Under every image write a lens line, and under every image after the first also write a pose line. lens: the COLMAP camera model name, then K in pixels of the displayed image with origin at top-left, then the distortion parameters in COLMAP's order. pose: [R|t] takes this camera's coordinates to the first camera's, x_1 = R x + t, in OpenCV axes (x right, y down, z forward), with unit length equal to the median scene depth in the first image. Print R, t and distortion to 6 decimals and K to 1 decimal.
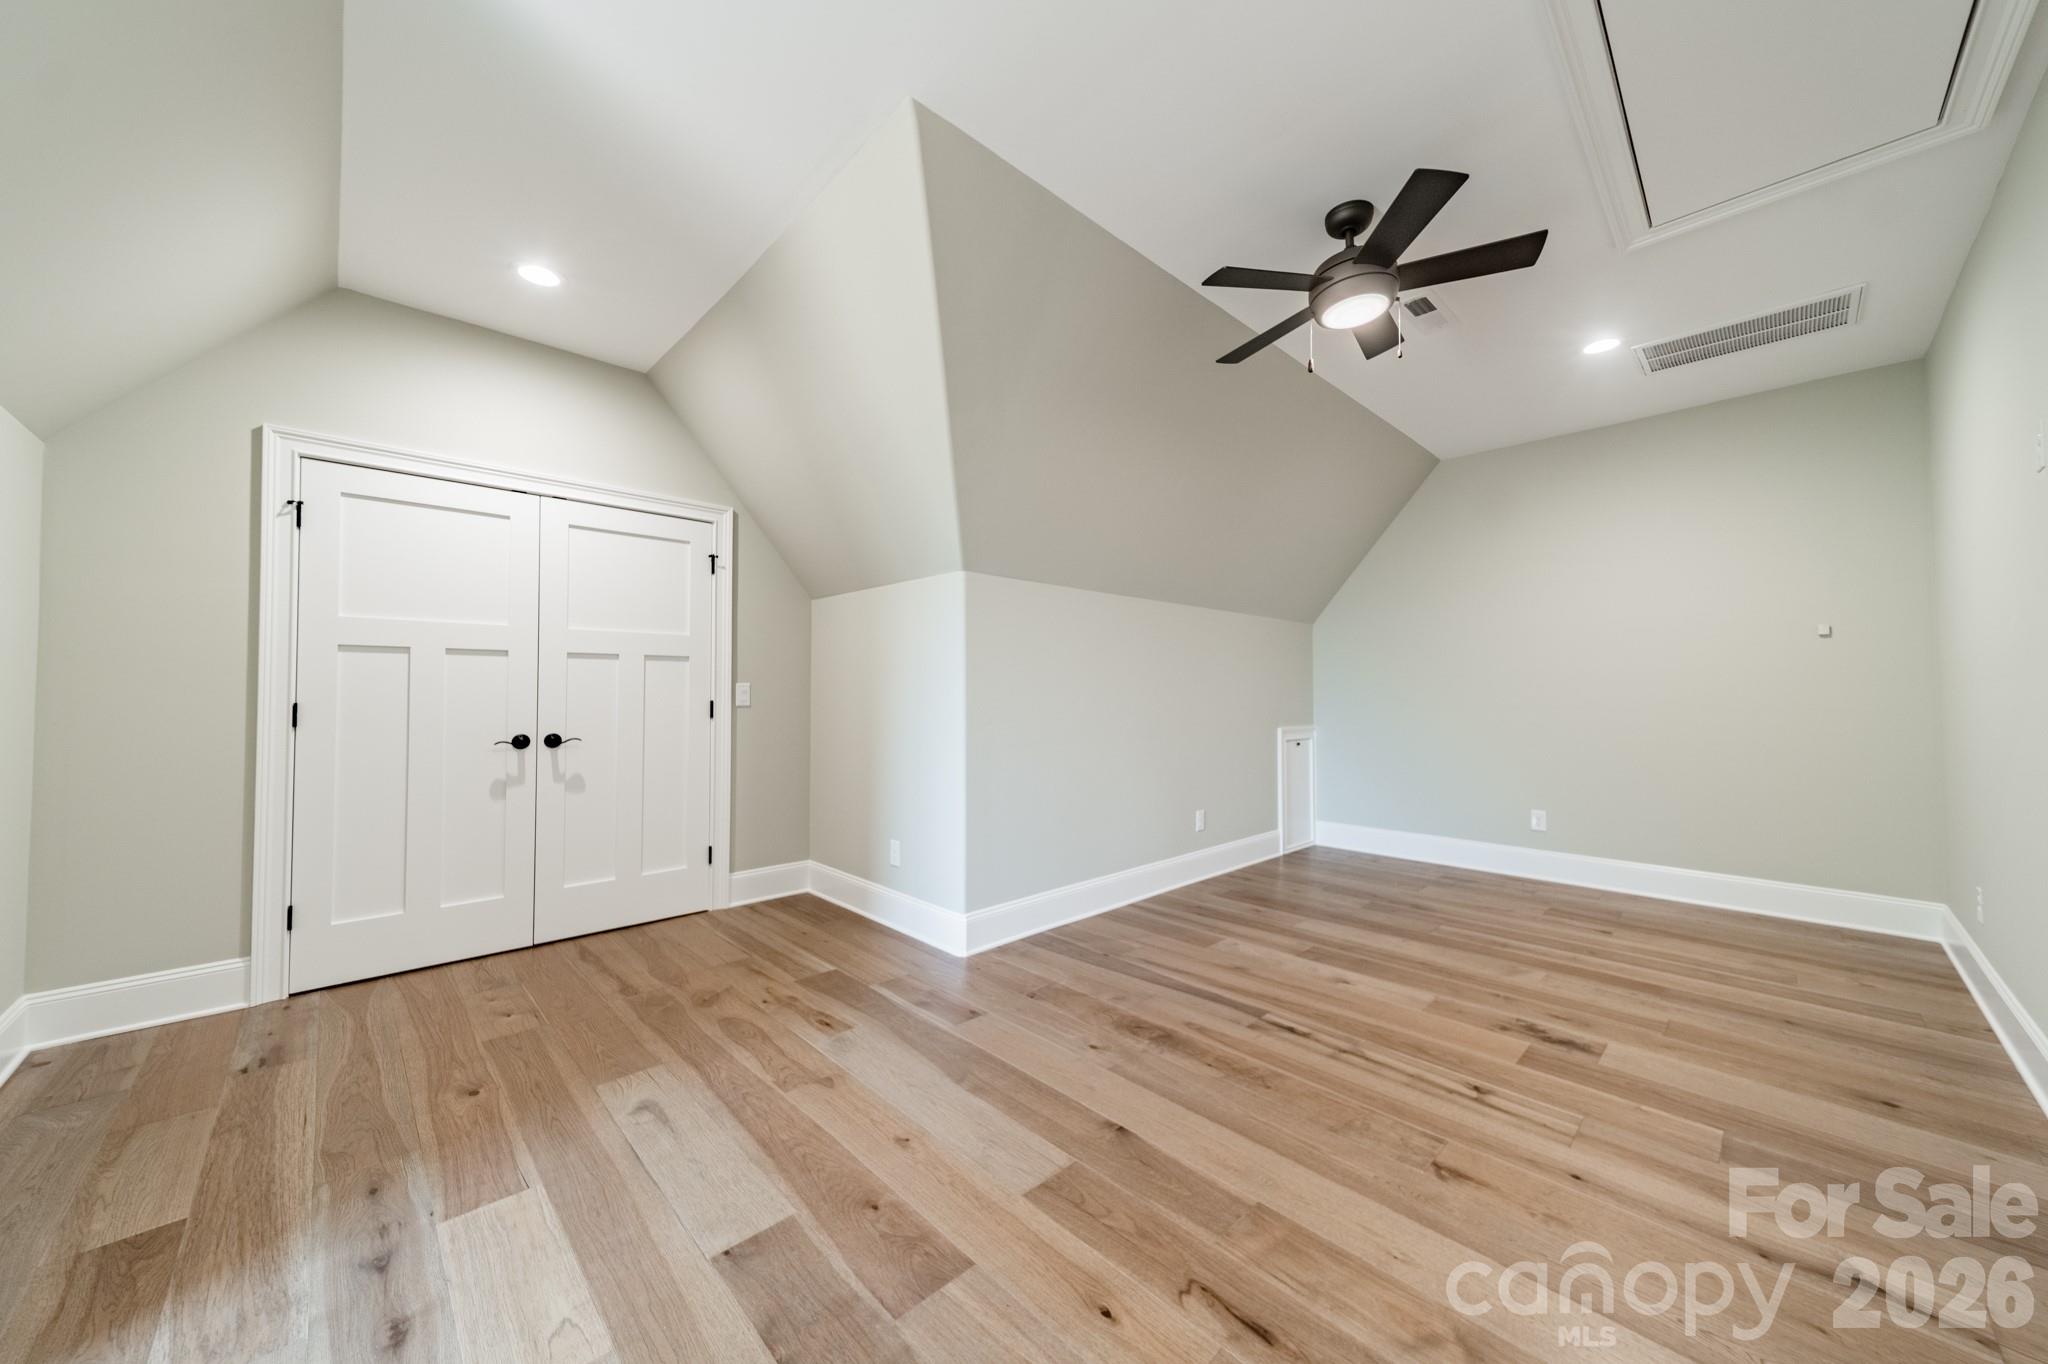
lens RADIAL K [[721.7, 0, 1031.7], [0, 721.7, 681.2], [0, 0, 1]] dist [0.009279, -0.000146]
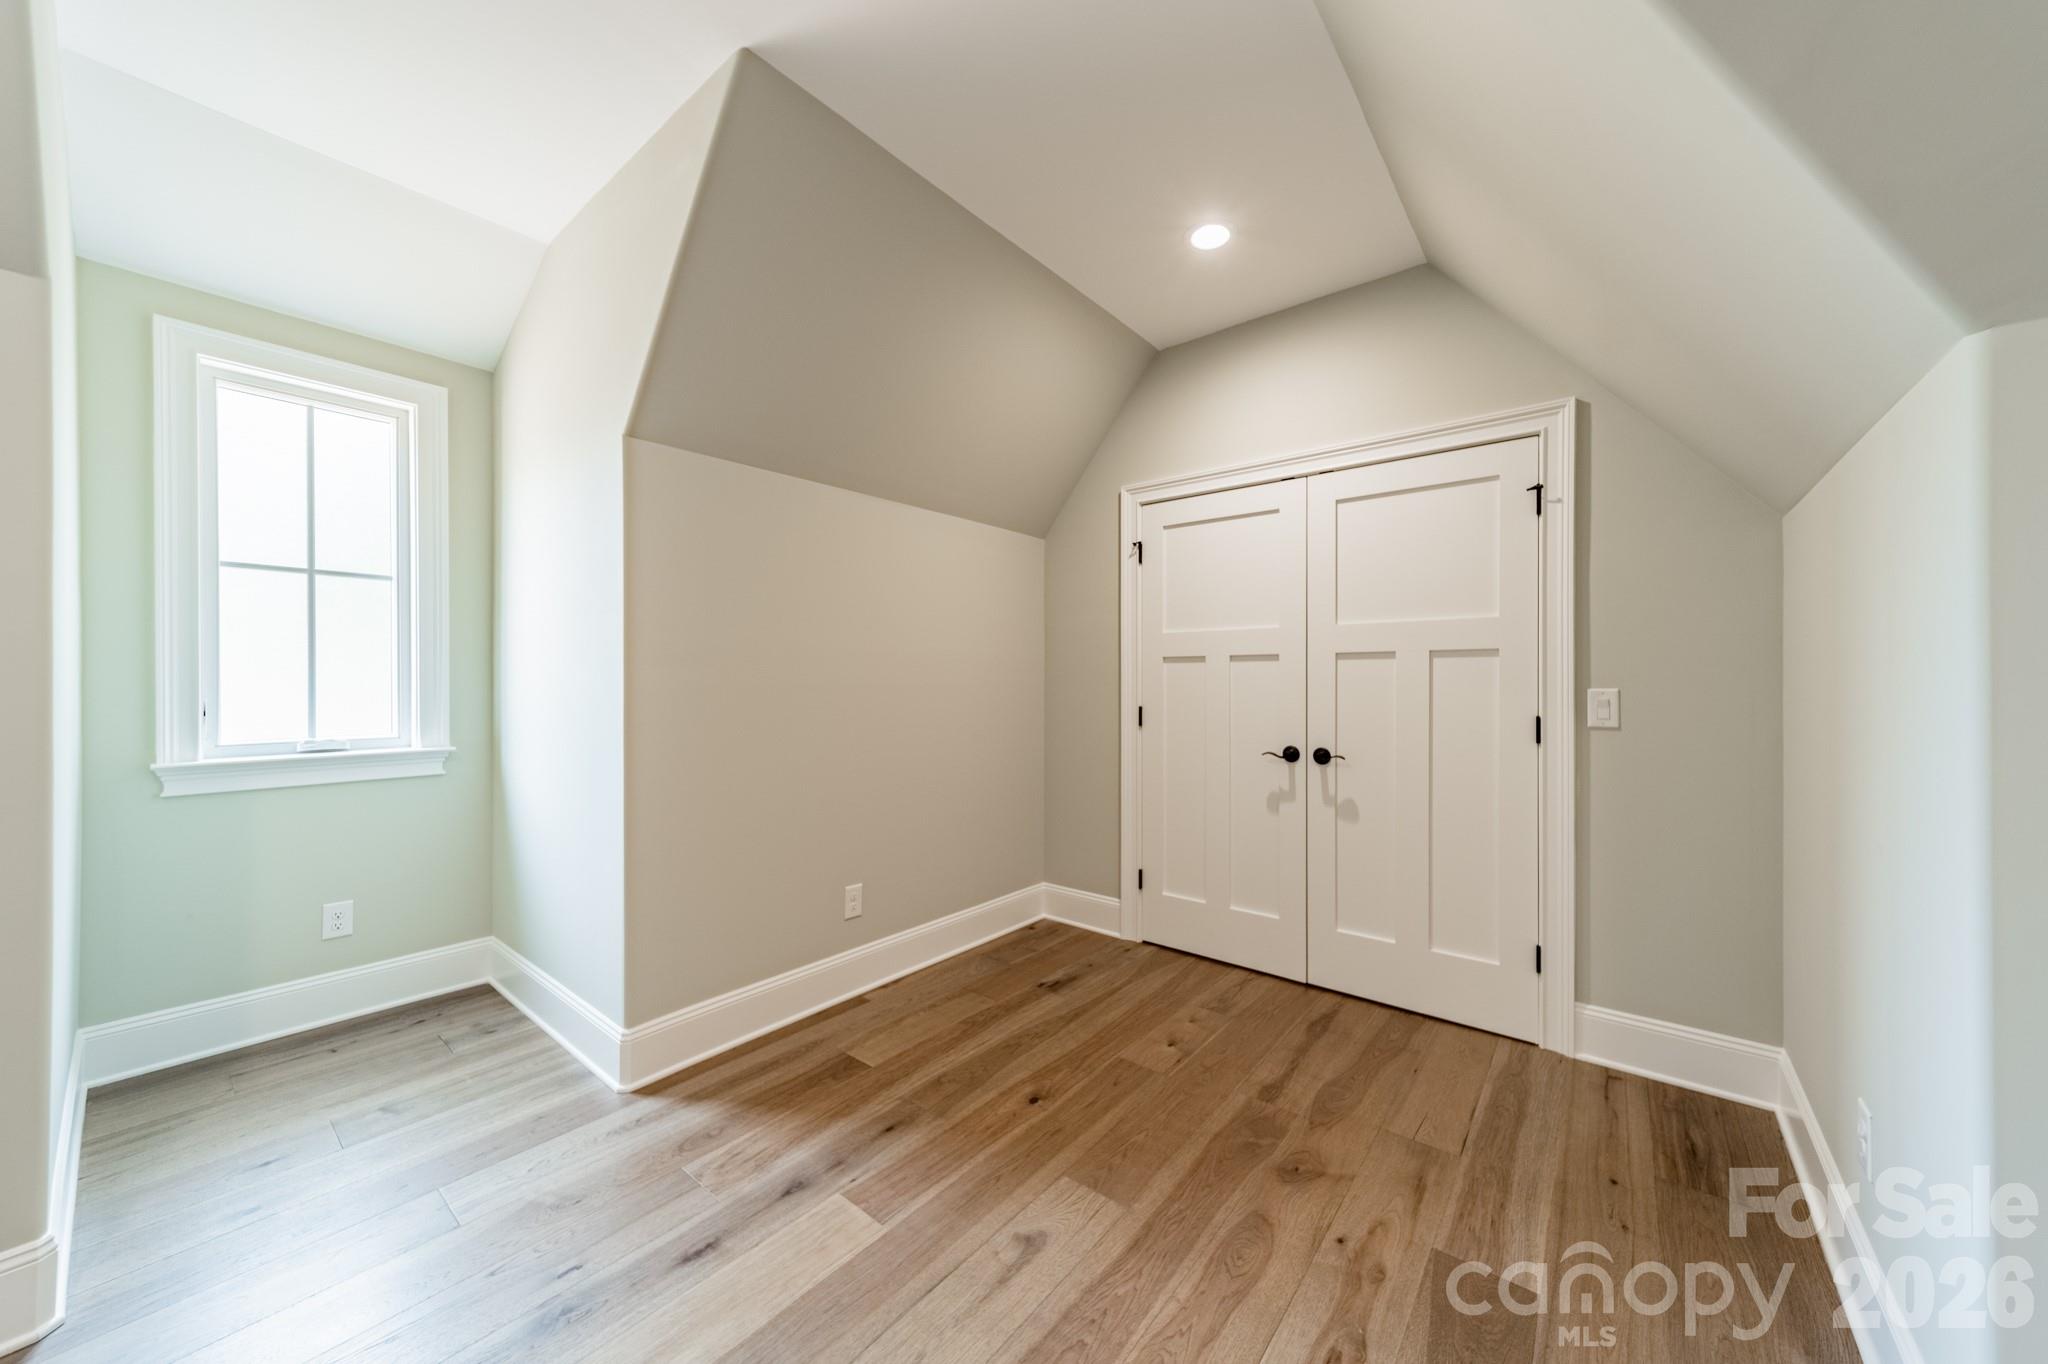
lens RADIAL K [[721.7, 0, 1032.8], [0, 721.7, 683.9], [0, 0, 1]] dist [0.009279, -0.000146]
pose [[0.129200, 0.000386, -0.991618, 0.169048], [0.015445, 0.999878, 0.002401, -0.012938], [0.991498, -0.015625, 0.129179, 0.626793]]
